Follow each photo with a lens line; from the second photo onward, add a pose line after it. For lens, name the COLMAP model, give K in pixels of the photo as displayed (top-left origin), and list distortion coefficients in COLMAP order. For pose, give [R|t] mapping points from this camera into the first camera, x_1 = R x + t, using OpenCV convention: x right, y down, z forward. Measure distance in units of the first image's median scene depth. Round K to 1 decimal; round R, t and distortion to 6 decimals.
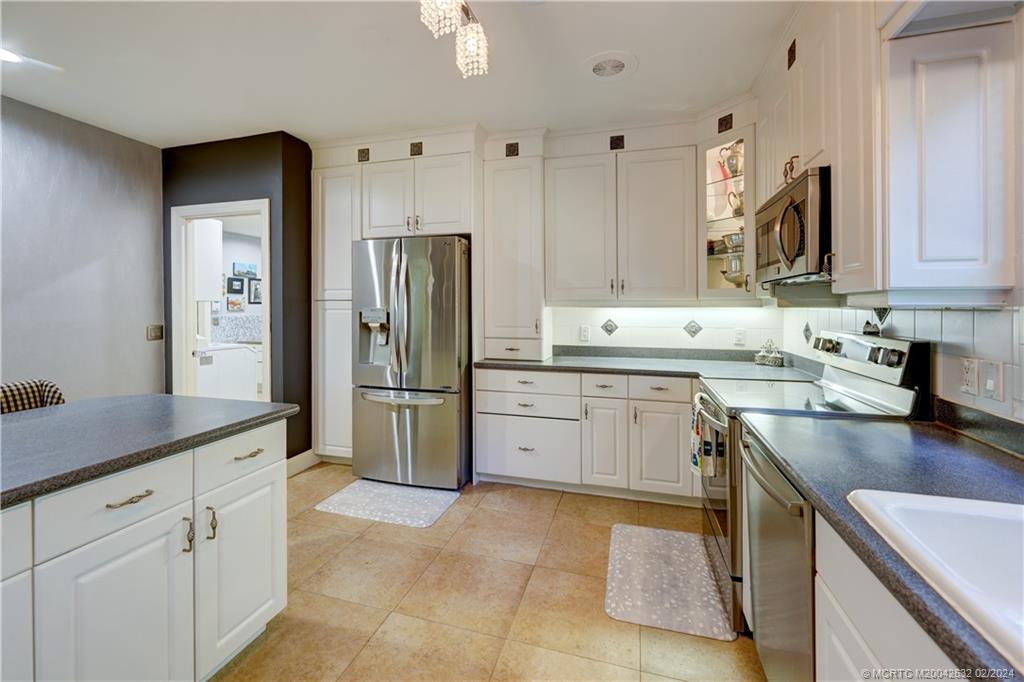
lens RADIAL K [[429.8, 0, 505.4], [0, 429.8, 305.9], [0, 0, 1]] dist [0.000291, -0.000044]
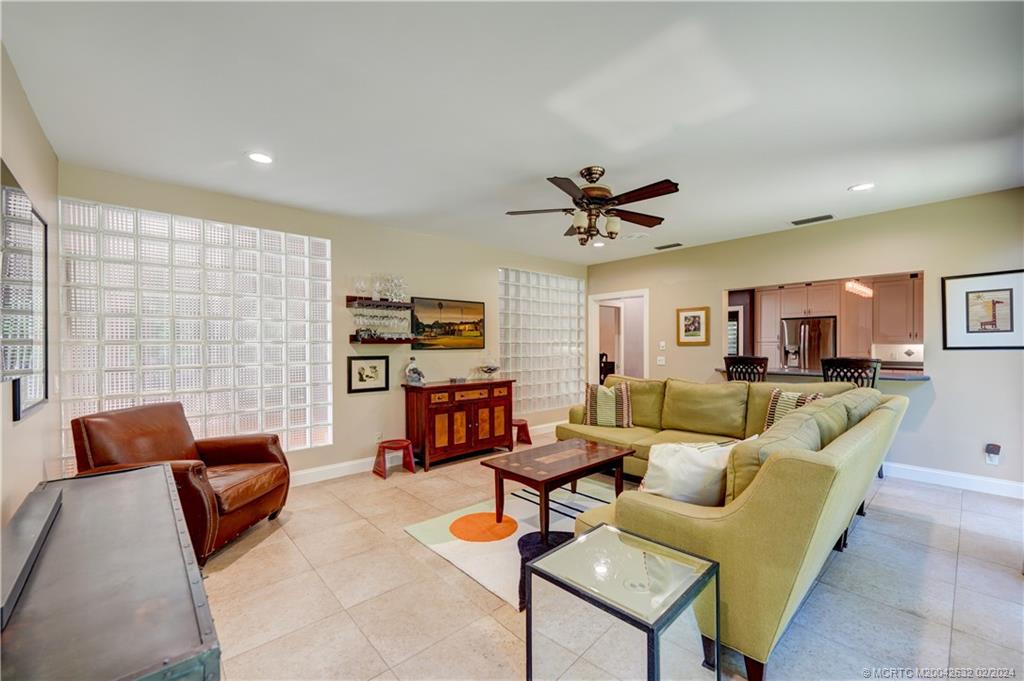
lens RADIAL K [[414.2, 0, 517.4], [0, 414.2, 345.1], [0, 0, 1]] dist [-0.000498, -0.000376]
pose [[0.855278, -0.004961, -0.518146, -0.580302], [0.006609, 0.999977, 0.001335, -0.012556], [0.518128, -0.004566, 0.855291, -2.856924]]
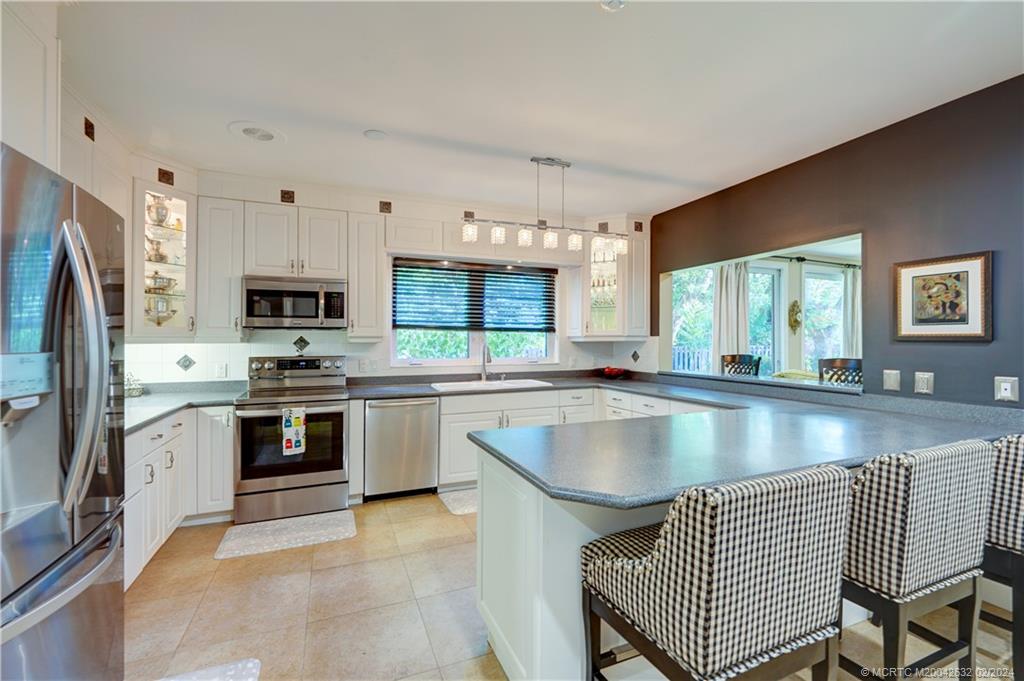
lens RADIAL K [[429.9, 0, 509.3], [0, 429.9, 337.9], [0, 0, 1]] dist [0.000408, -0.000796]
pose [[-0.622791, 0.003260, 0.782382, -1.072810], [-0.003533, 0.999969, -0.006979, -0.004283], [-0.782381, -0.007111, -0.622760, 1.218346]]
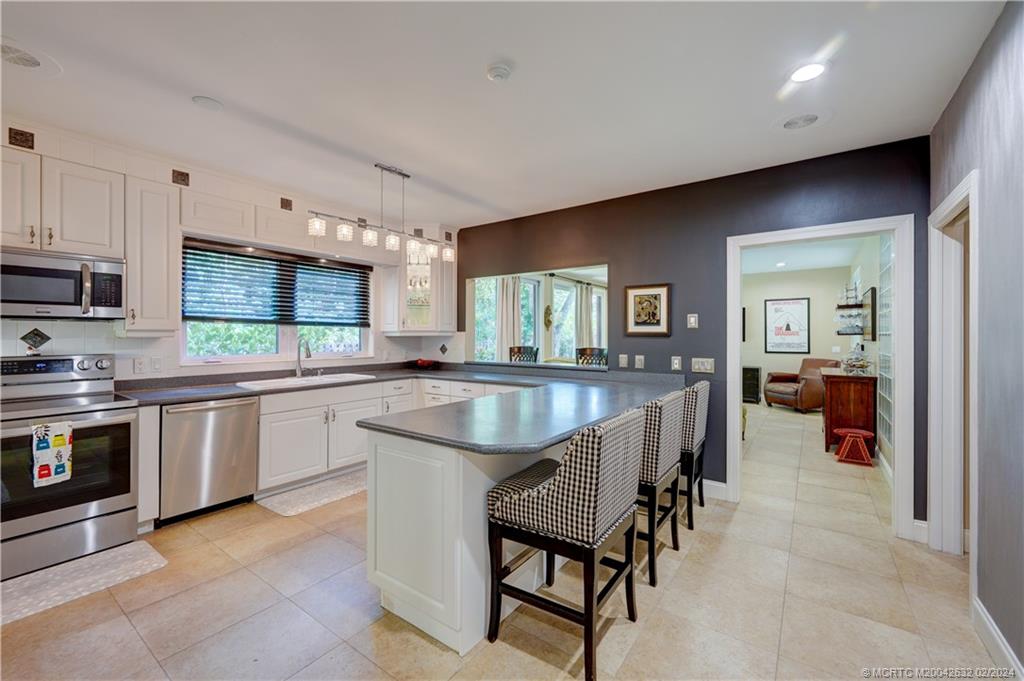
lens RADIAL K [[414.2, 0, 512.7], [0, 414.2, 333.4], [0, 0, 1]] dist [-0.000498, -0.000376]
pose [[-0.941113, -0.001217, 0.338091, -0.962486], [-0.004193, 0.999959, -0.008072, -0.002202], [-0.338067, -0.009015, -0.941079, 1.465756]]
